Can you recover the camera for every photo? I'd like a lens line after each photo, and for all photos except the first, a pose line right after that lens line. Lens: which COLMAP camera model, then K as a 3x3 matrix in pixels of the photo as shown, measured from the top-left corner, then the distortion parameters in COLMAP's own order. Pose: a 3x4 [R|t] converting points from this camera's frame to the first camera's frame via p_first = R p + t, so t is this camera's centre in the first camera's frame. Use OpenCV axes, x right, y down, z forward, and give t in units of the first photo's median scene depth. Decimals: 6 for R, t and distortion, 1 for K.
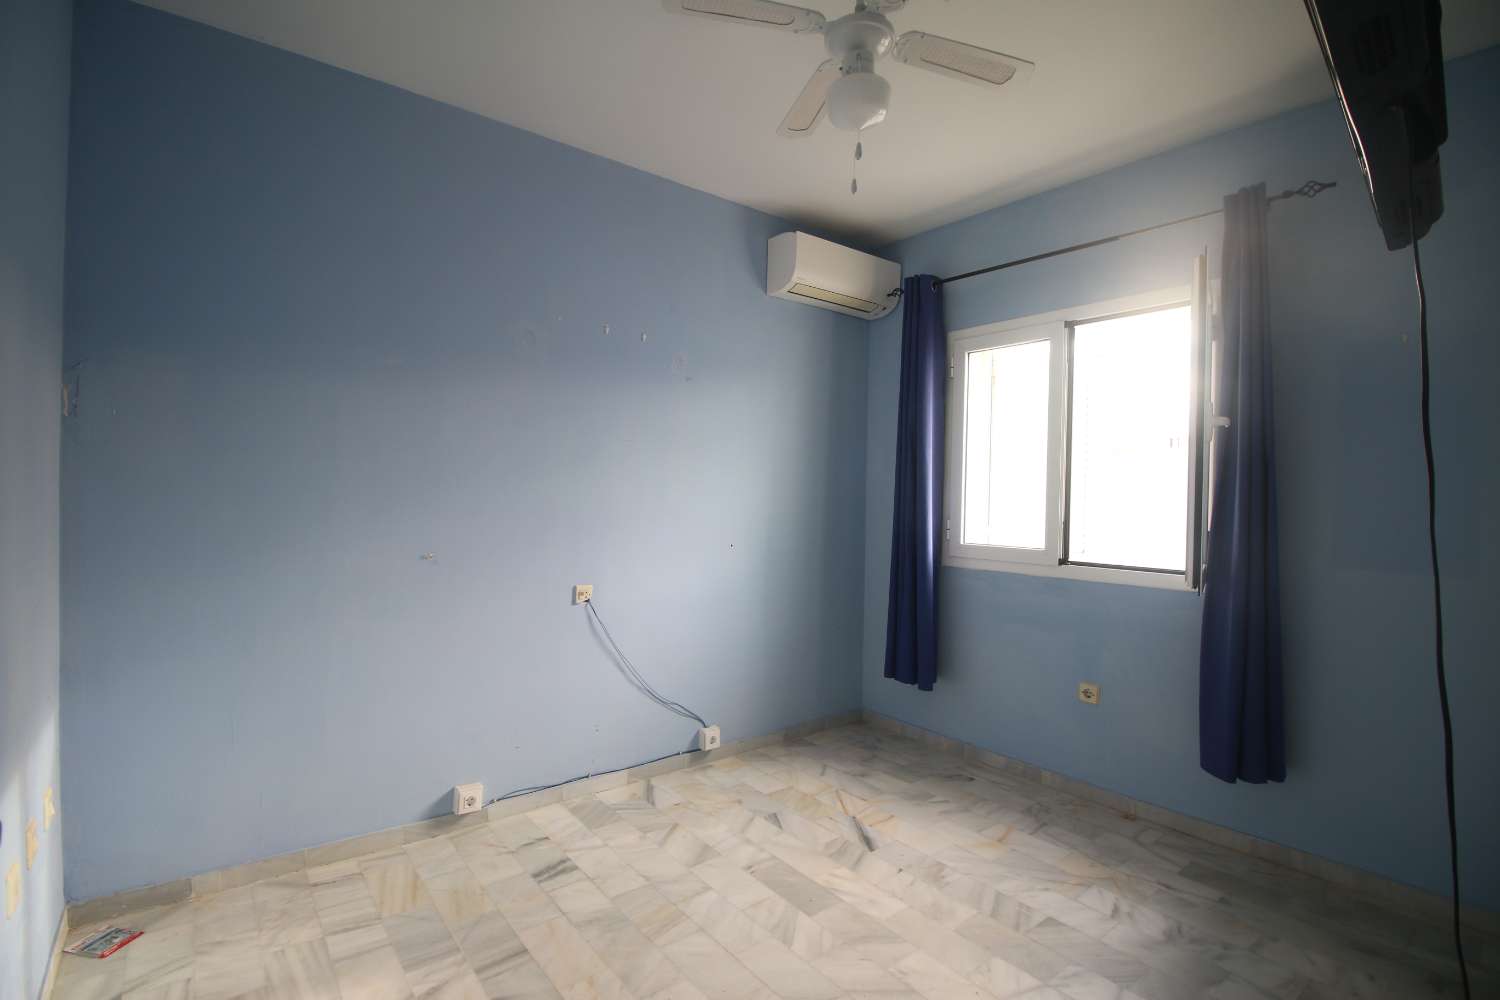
lens RADIAL K [[692.8, 0, 750.0], [0, 692.8, 500.0], [0, 0, 1]] dist [0.005934, -0.016926]
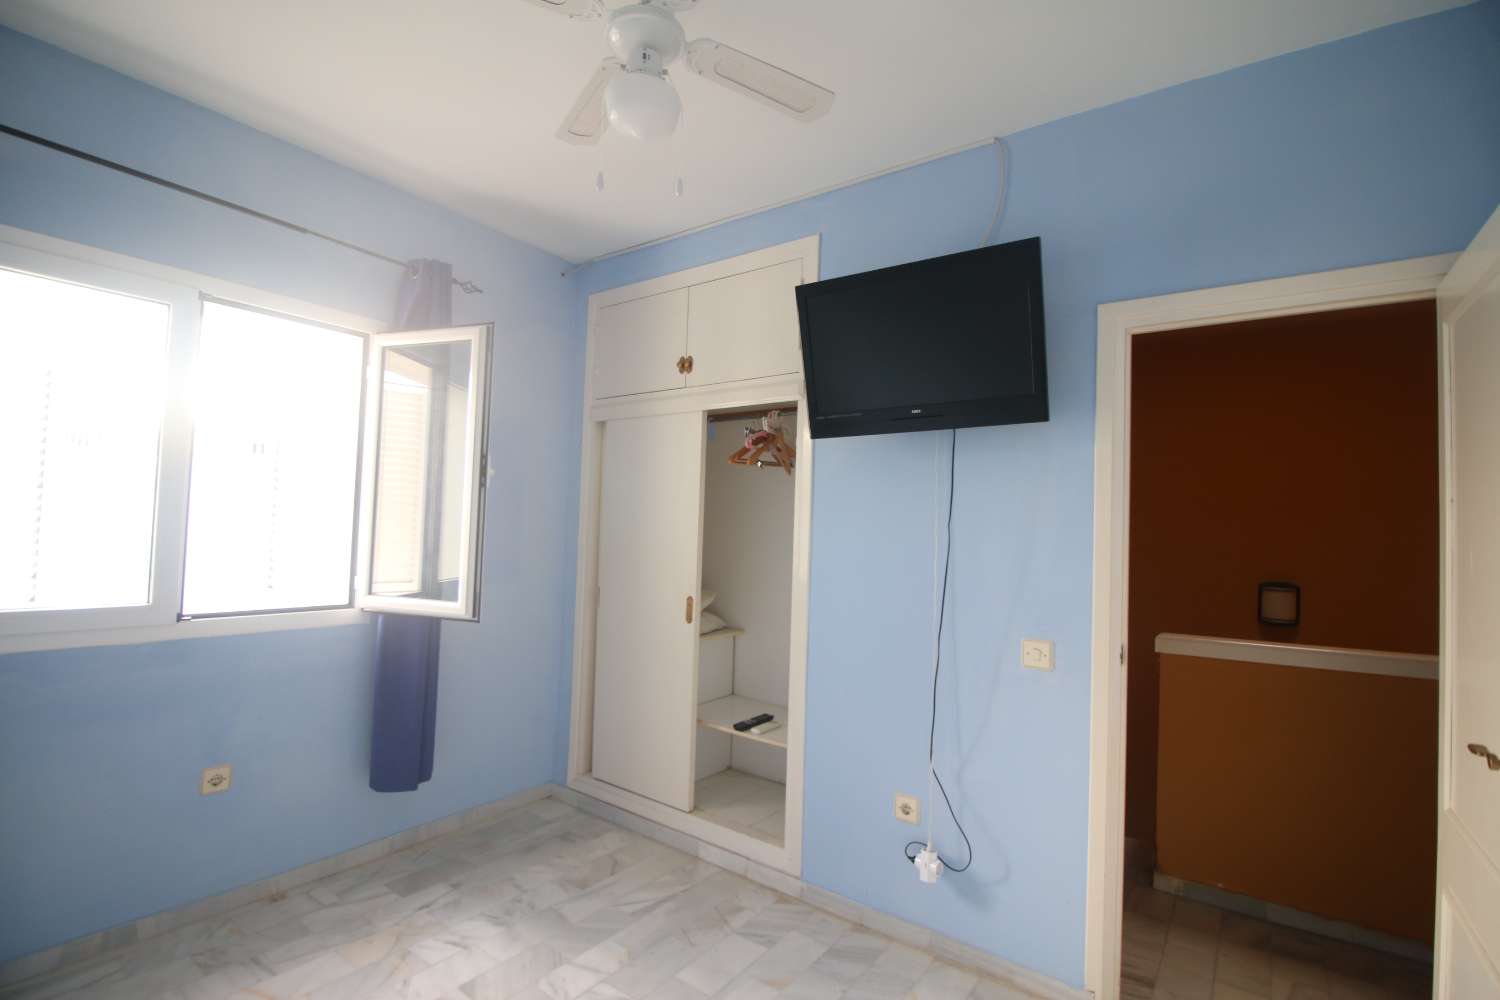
lens RADIAL K [[692.8, 0, 750.0], [0, 692.8, 500.0], [0, 0, 1]] dist [0.005934, -0.016926]
pose [[-0.263908, 0.006869, 0.964523, -0.512653], [-0.042602, 0.998916, -0.018770, -0.058191], [-0.963607, -0.046044, -0.263329, 0.771095]]
